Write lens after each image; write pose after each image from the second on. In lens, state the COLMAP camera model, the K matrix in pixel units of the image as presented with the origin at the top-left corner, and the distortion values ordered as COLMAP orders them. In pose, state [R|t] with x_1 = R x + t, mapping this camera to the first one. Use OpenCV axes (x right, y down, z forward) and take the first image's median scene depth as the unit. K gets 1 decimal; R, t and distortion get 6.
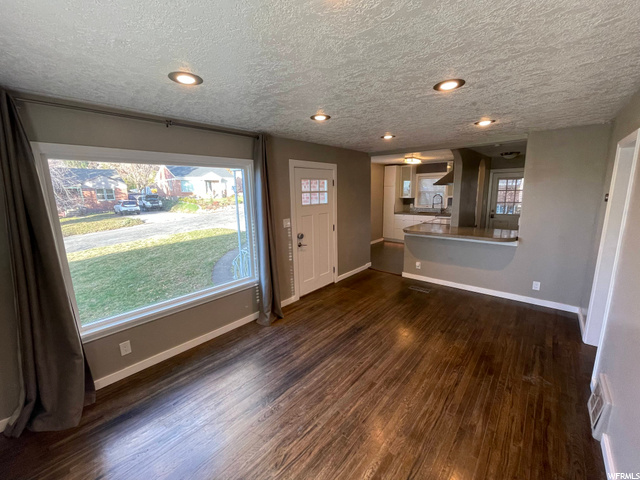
lens RADIAL K [[257.0, 0, 315.4], [0, 257.0, 237.2], [0, 0, 1]] dist [-0.007336, 0.002297]
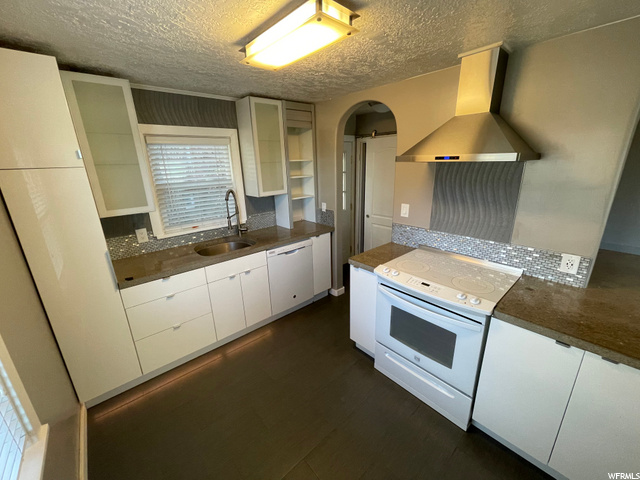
lens RADIAL K [[257.0, 0, 316.8], [0, 257.0, 238.8], [0, 0, 1]] dist [-0.007336, 0.002297]
pose [[0.121835, -0.271020, 0.954832, 0.118758], [0.202853, 0.948493, 0.243336, -0.154345], [-0.971600, 0.164043, 0.170537, 0.774169]]
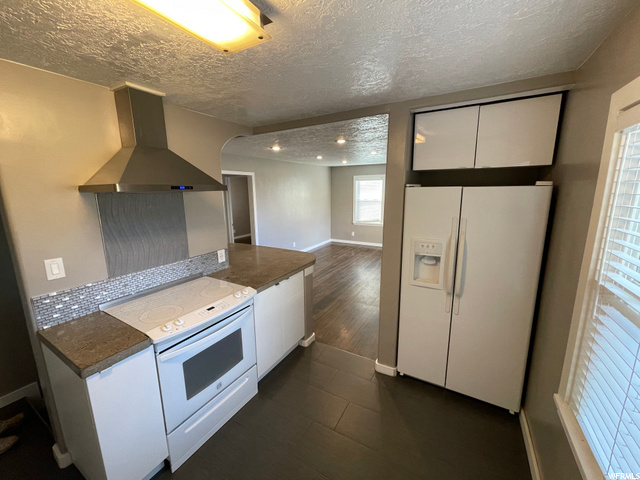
lens RADIAL K [[257.0, 0, 317.1], [0, 257.0, 238.3], [0, 0, 1]] dist [-0.007336, 0.002297]
pose [[-0.979146, 0.065563, -0.192287, 0.502363], [-0.008581, 0.932304, 0.361575, -0.224028], [0.202976, 0.355685, -0.912299, 1.145770]]
